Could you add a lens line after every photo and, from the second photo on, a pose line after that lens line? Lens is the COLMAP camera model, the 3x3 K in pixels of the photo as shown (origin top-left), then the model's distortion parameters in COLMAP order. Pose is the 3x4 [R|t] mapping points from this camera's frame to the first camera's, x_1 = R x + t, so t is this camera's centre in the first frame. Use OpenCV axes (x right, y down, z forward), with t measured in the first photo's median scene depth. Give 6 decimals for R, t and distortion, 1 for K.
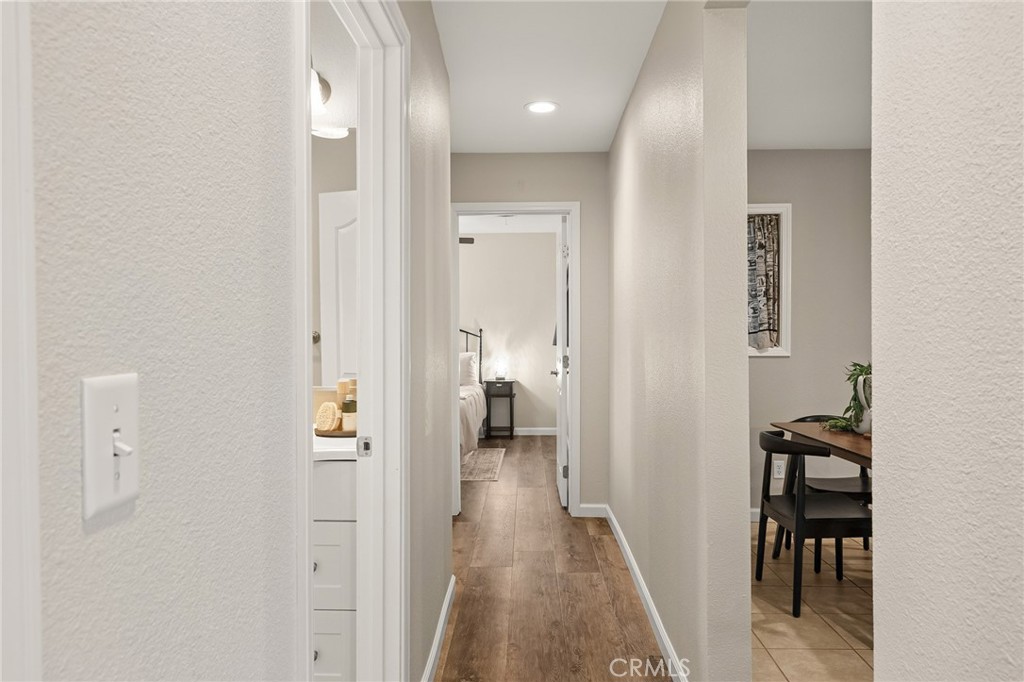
lens RADIAL K [[649.9, 0, 512.4], [0, 649.9, 340.7], [0, 0, 1]] dist [0.000129, 0.000001]
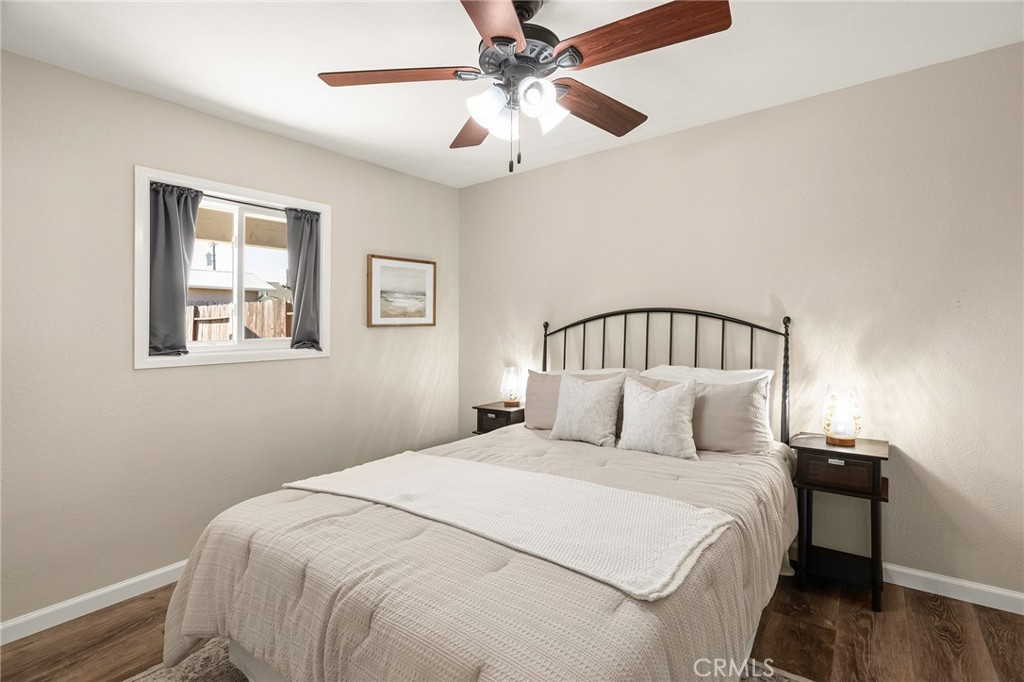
lens RADIAL K [[472.6, 0, 508.4], [0, 472.6, 333.2], [0, 0, 1]] dist [-0.008796, 0.003569]
pose [[0.806588, -0.001541, -0.591111, -0.011749], [0.005629, 0.999971, 0.005073, -0.009925], [0.591087, -0.007419, 0.806574, 0.637185]]
